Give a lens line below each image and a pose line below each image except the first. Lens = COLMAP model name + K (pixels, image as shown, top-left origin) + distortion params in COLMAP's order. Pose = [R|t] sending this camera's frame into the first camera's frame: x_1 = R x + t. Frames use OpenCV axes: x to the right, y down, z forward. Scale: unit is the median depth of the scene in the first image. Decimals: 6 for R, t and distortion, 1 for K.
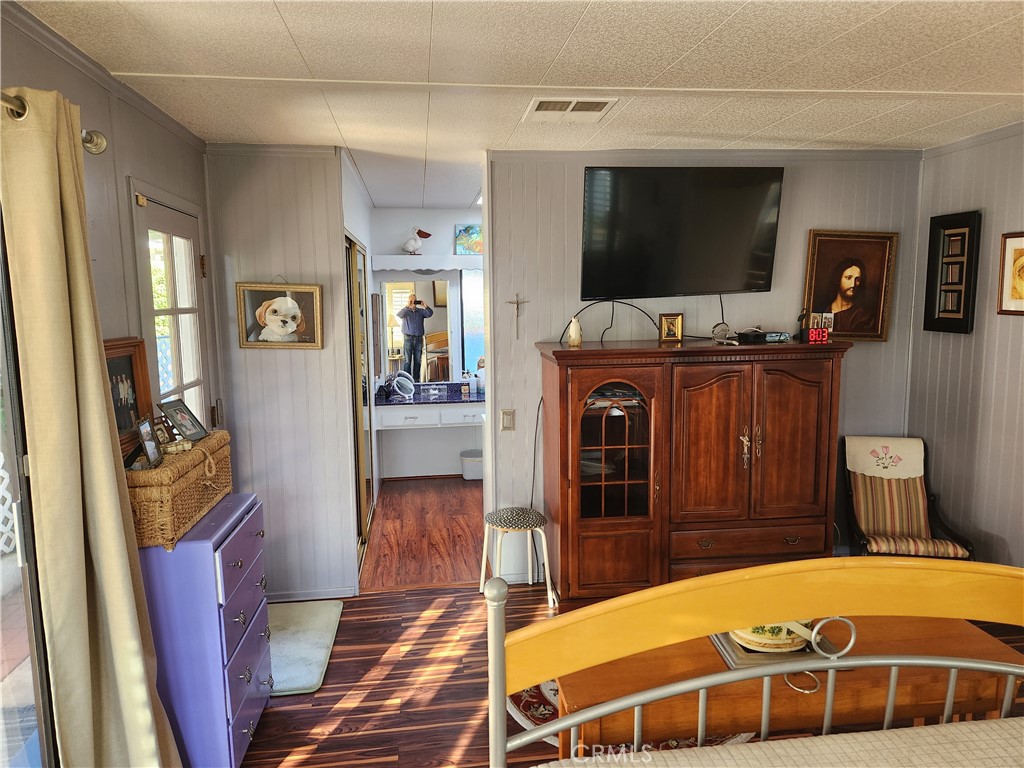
lens RADIAL K [[691.8, 0, 514.7], [0, 691.8, 384.8], [0, 0, 1]] dist [0.050016, -0.048407]
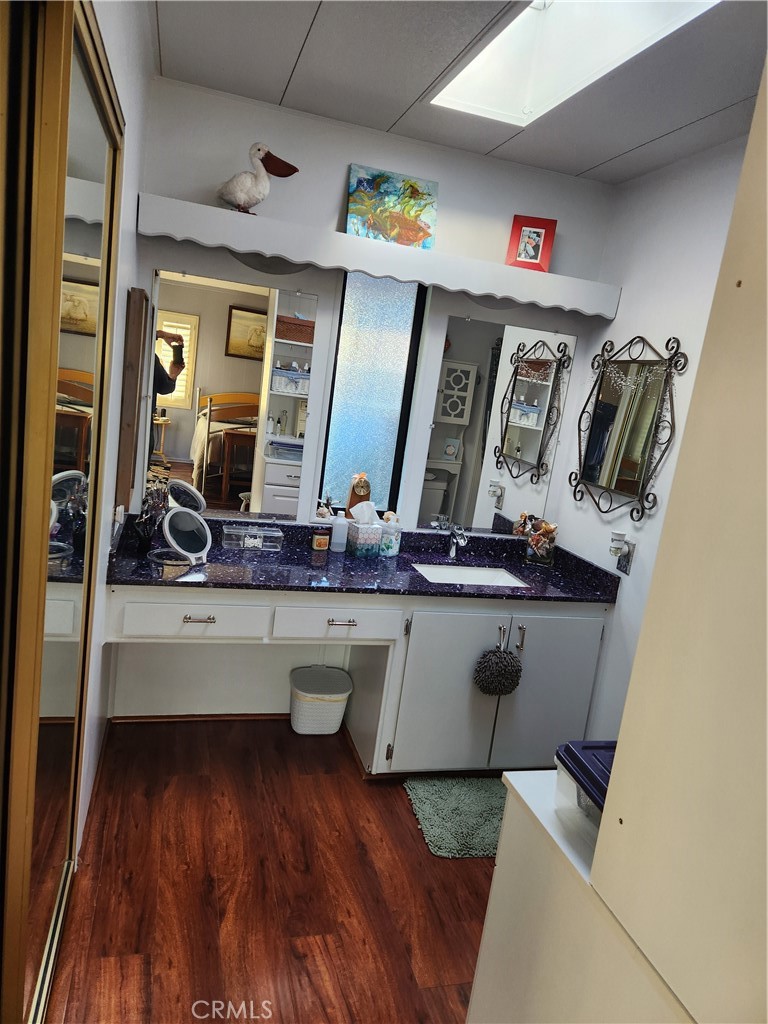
lens RADIAL K [[691.8, 0, 381.7], [0, 691.8, 512.7], [0, 0, 1]] dist [0.050016, -0.048407]
pose [[0.979131, 0.121588, 0.162848, -0.113307], [-0.134231, 0.988546, 0.068985, -0.051471], [-0.152595, -0.089404, 0.984237, 0.566003]]
